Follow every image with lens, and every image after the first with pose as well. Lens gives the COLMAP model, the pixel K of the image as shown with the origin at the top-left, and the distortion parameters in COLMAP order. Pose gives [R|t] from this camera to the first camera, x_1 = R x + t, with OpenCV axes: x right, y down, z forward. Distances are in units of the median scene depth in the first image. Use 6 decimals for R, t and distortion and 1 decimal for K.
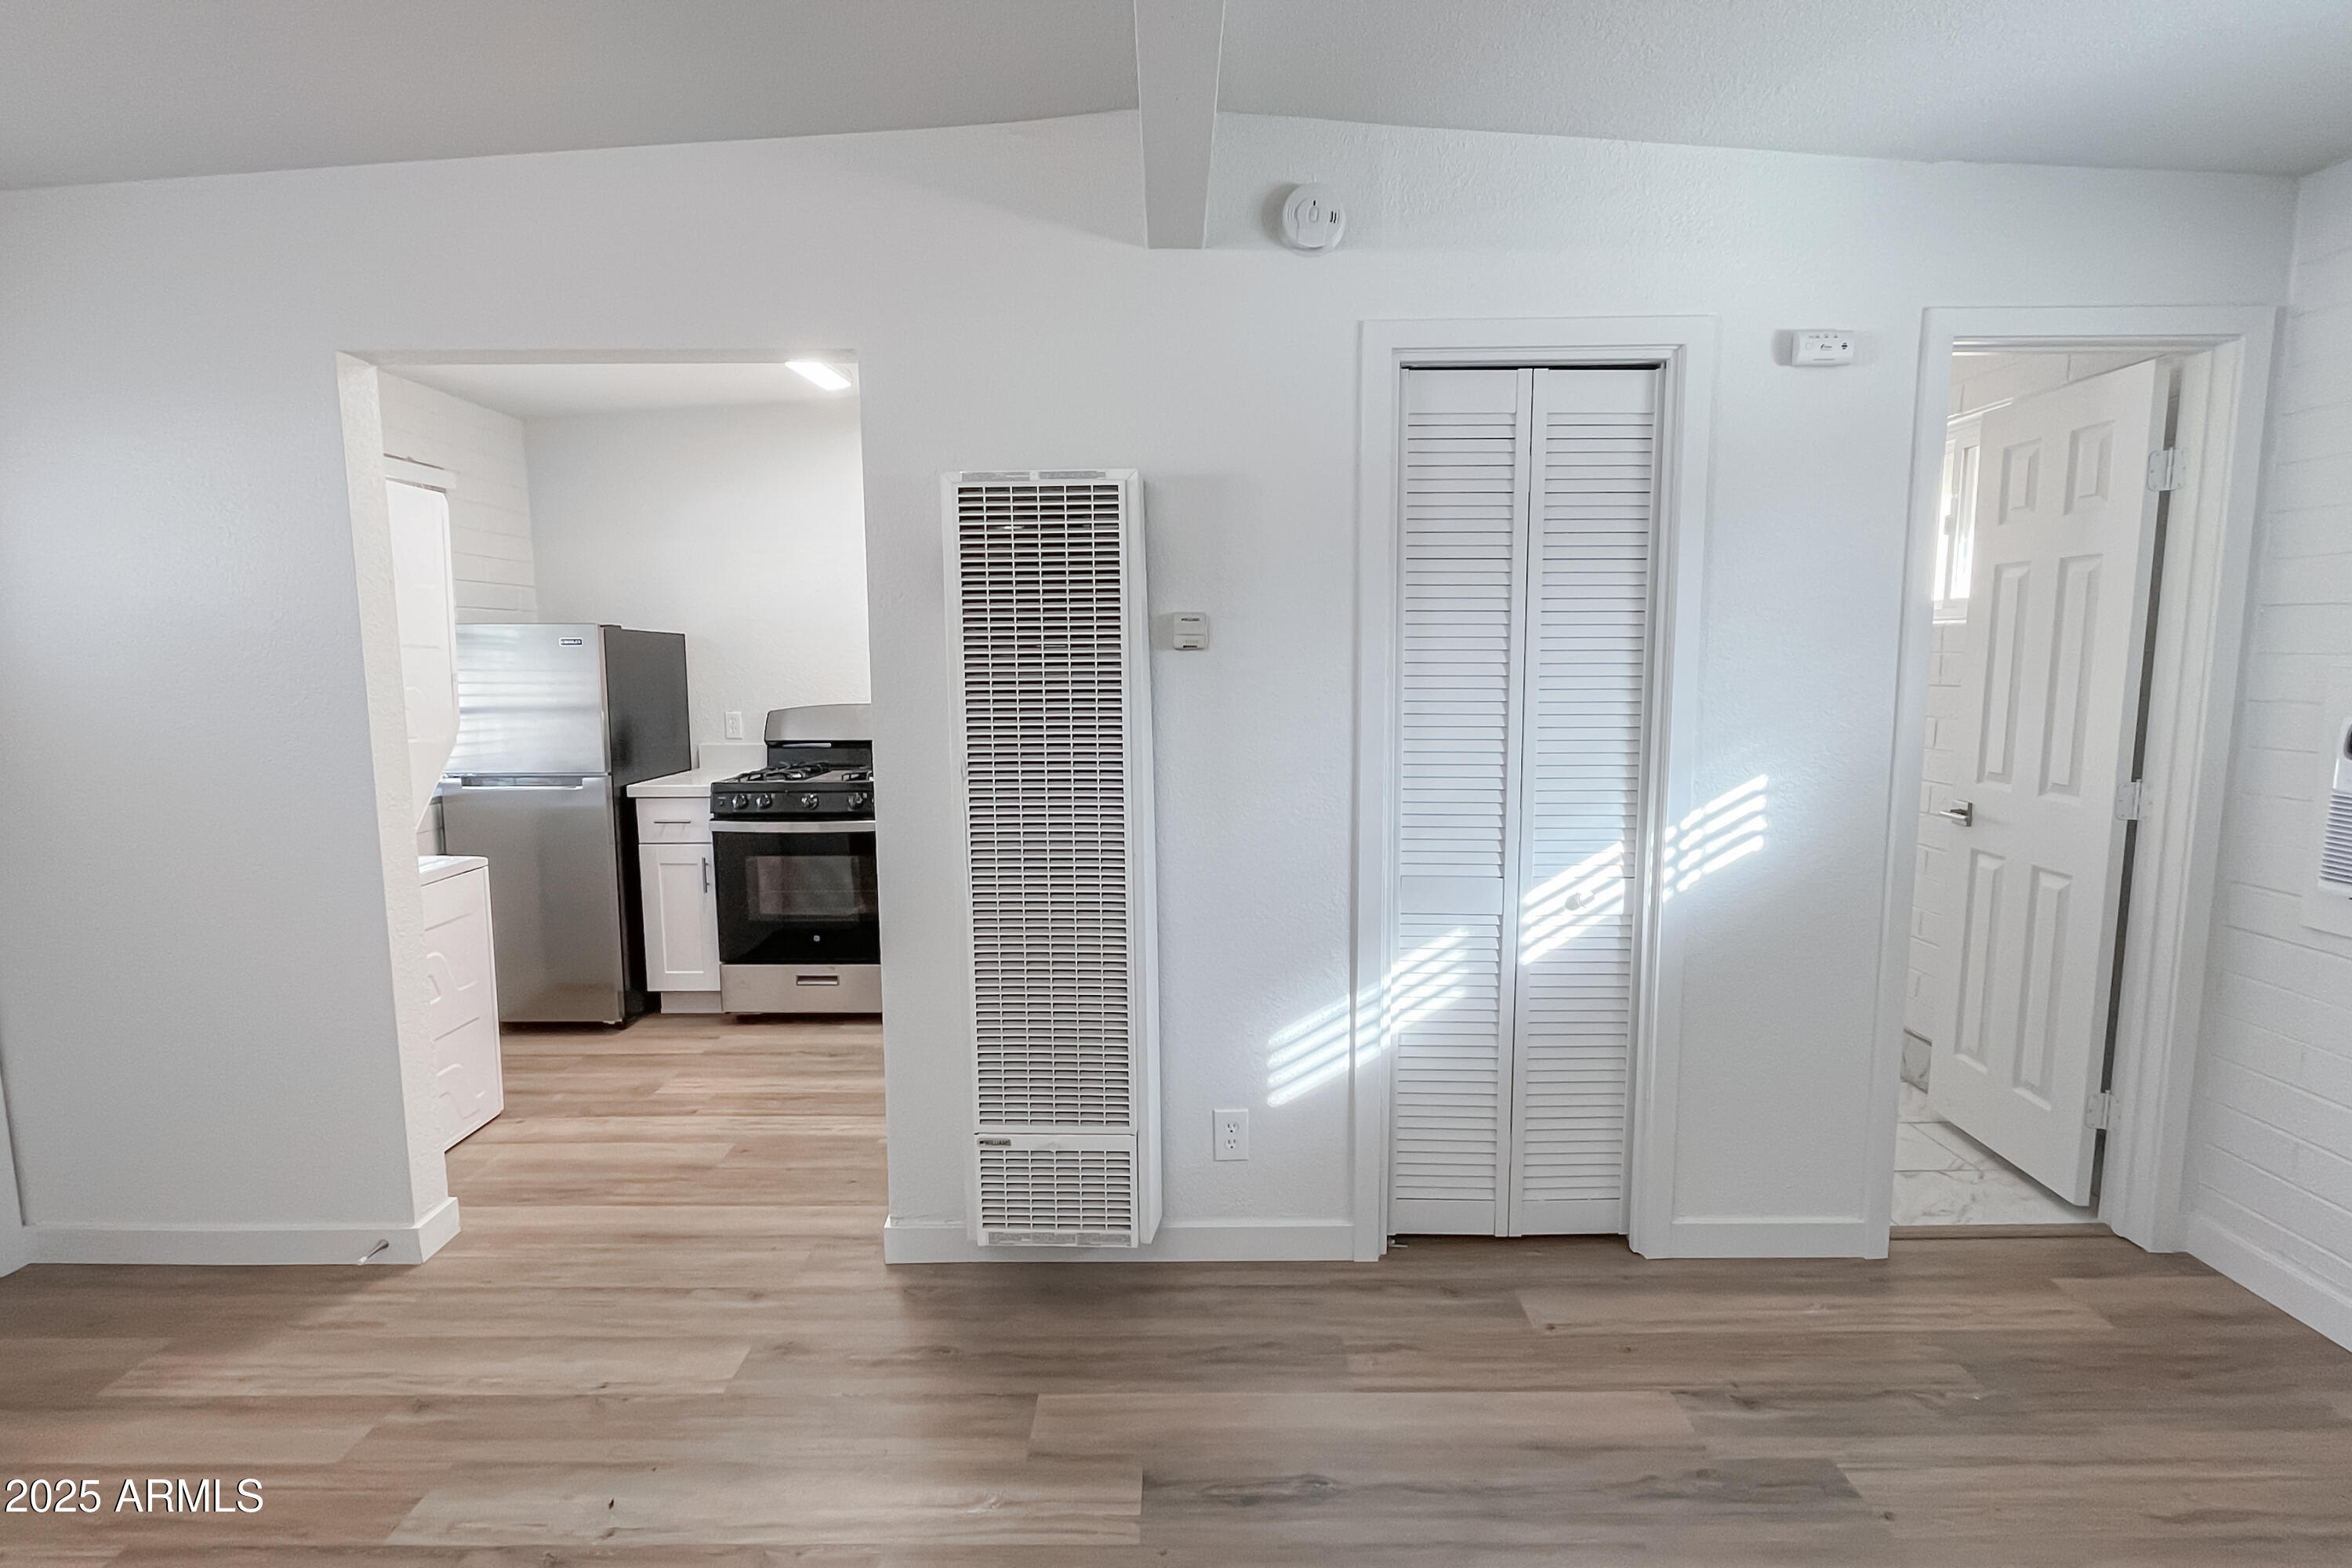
lens RADIAL K [[1105.2, 0, 1176.0], [0, 1105.2, 784.0], [0, 0, 1]] dist [0.004033, -0.001441]
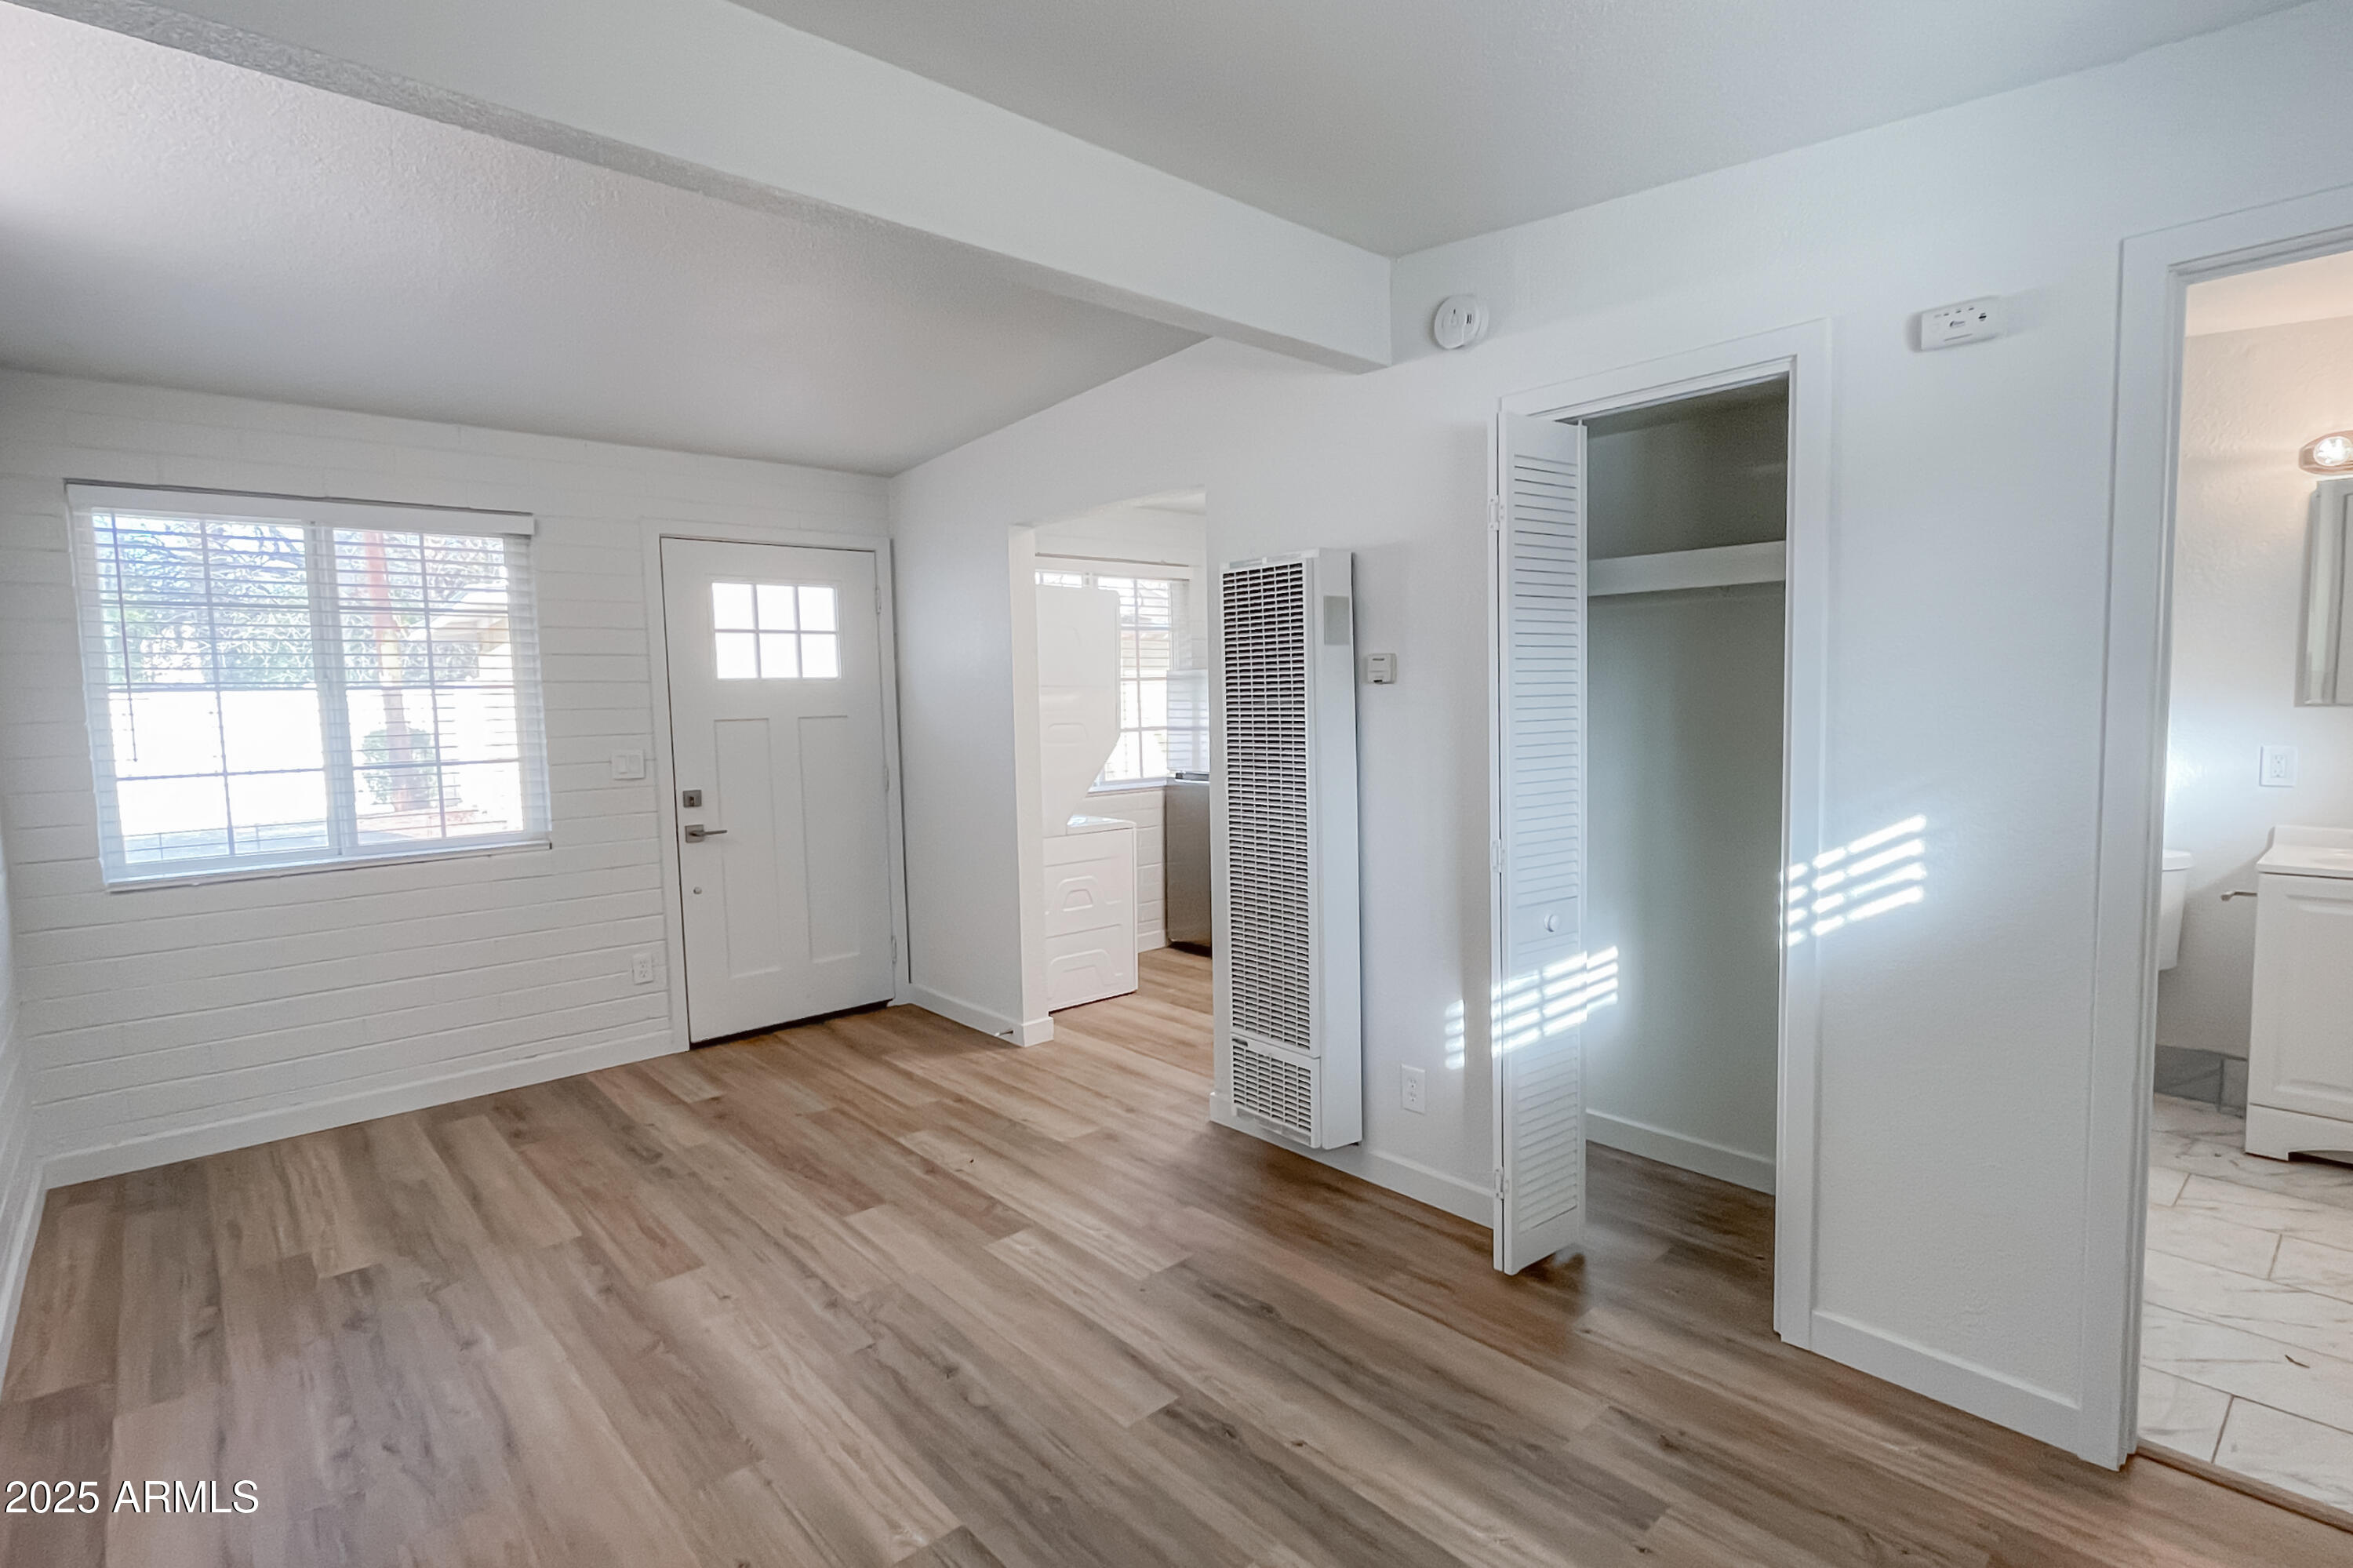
lens RADIAL K [[1119.6, 0, 1177.1], [0, 1119.6, 751.1], [0, 0, 1]] dist [-0.001498, 0.008774]
pose [[0.669809, 0.026378, -0.742065, 0.803237], [-0.066384, 0.997494, -0.024462, 0.001776], [0.739560, 0.065647, 0.669882, -0.018136]]
